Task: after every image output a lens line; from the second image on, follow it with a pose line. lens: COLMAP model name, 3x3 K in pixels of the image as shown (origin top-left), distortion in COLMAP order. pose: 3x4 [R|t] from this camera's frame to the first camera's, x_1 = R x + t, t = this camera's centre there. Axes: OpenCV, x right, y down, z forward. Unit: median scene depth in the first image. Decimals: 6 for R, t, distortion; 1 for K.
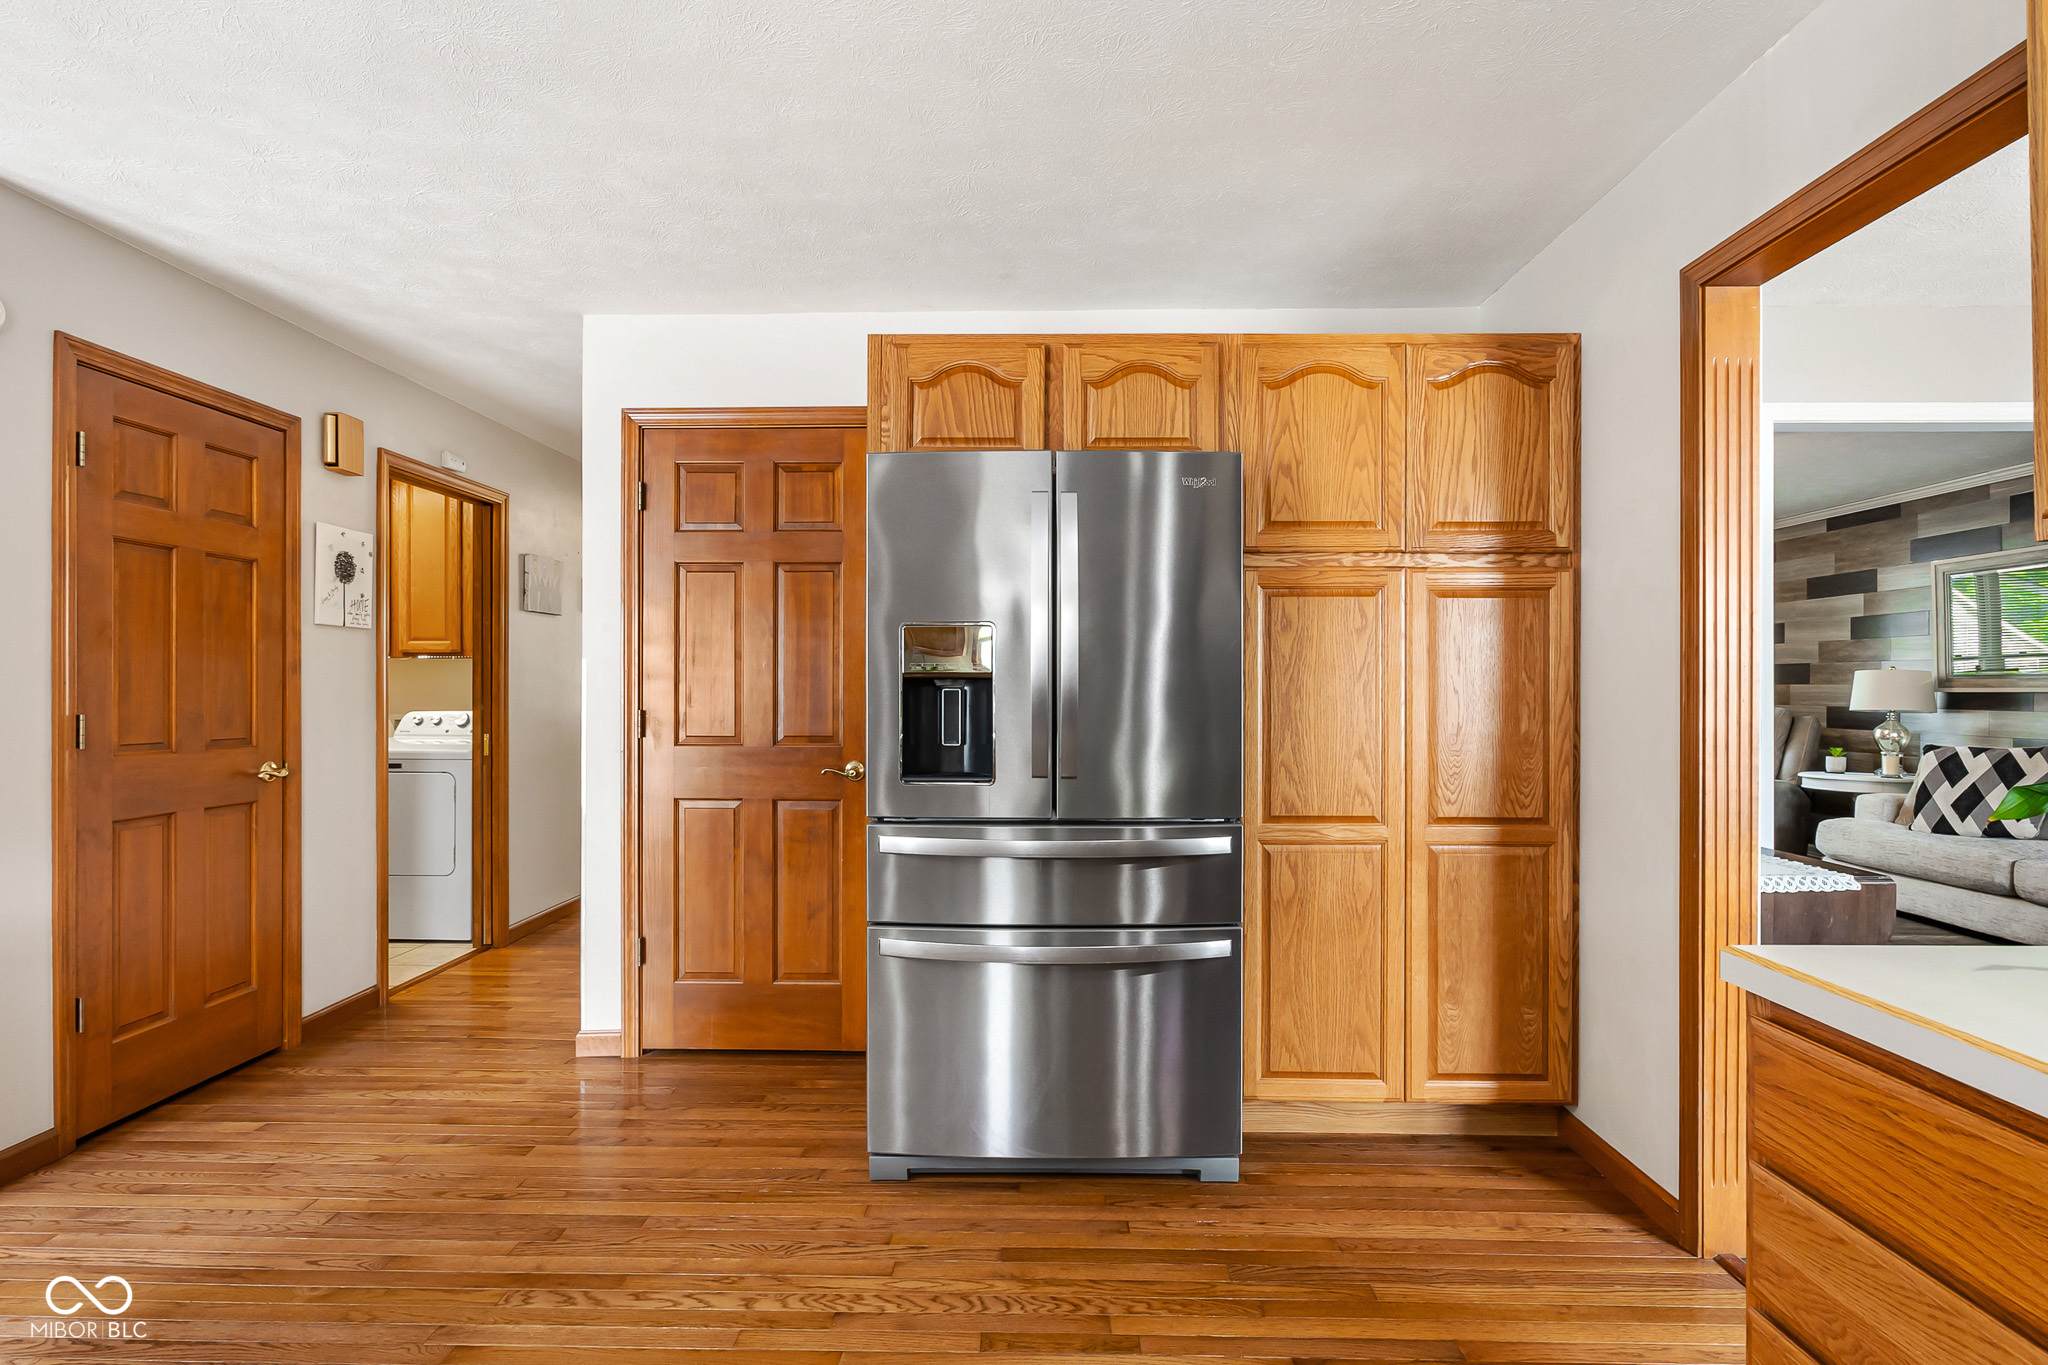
lens RADIAL K [[1013.2, 0, 1024.0], [0, 1013.2, 682.5], [0, 0, 1]] dist [-0.002324, -0.000191]
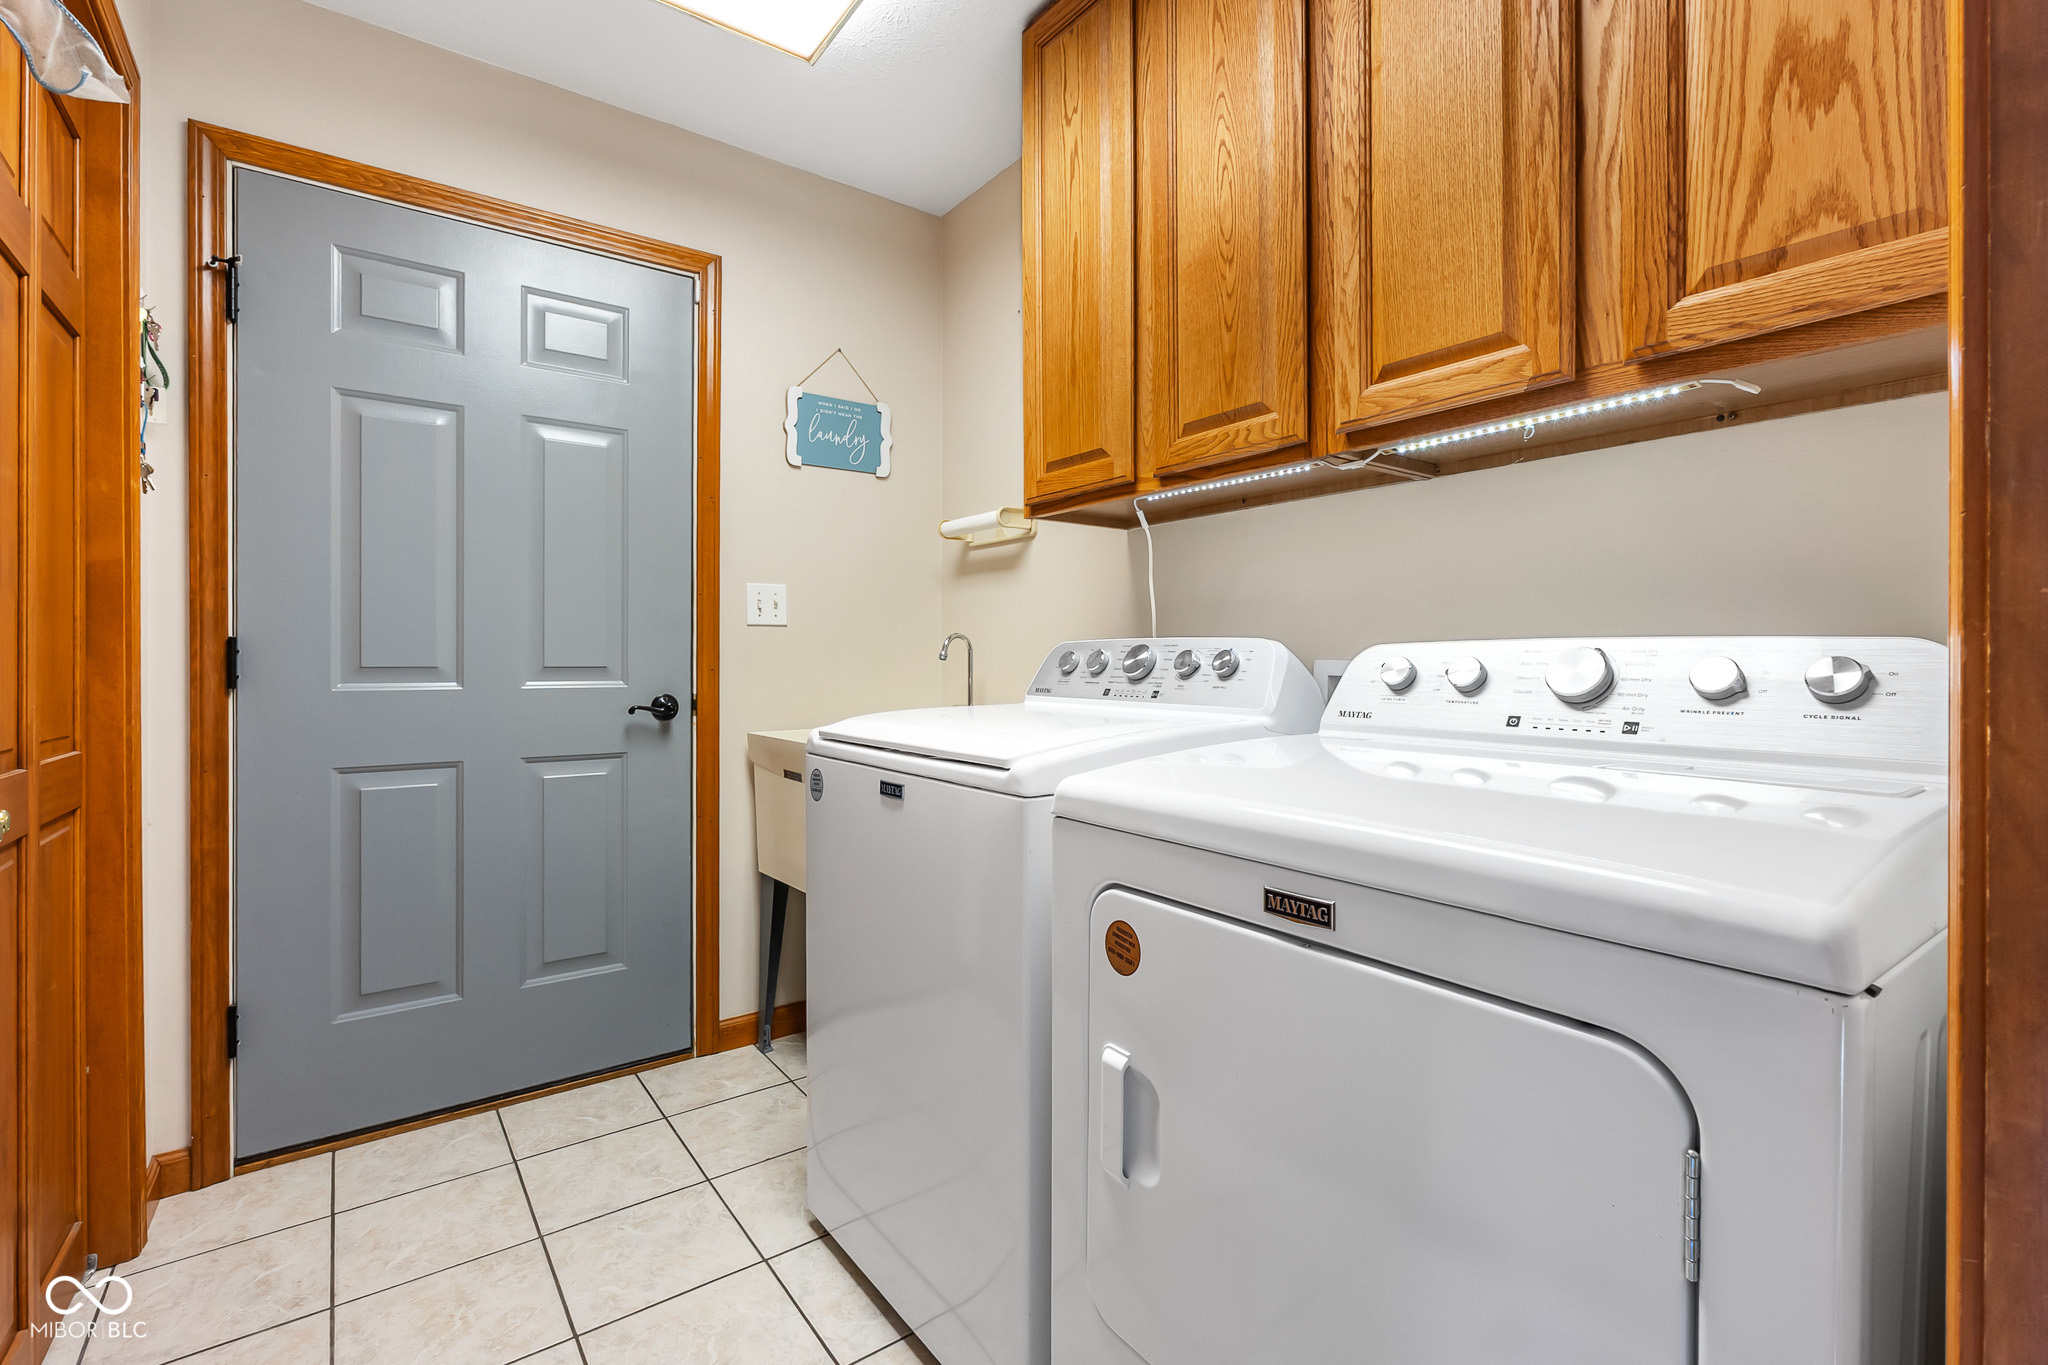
lens RADIAL K [[917.4, 0, 1022.1], [0, 917.4, 678.1], [0, 0, 1]] dist [0.000531, 0.000210]
pose [[0.619097, 0.003515, -0.785307, -0.467643], [0.003495, 0.999968, 0.007231, 0.035636], [0.785307, -0.007222, 0.619064, 0.767718]]
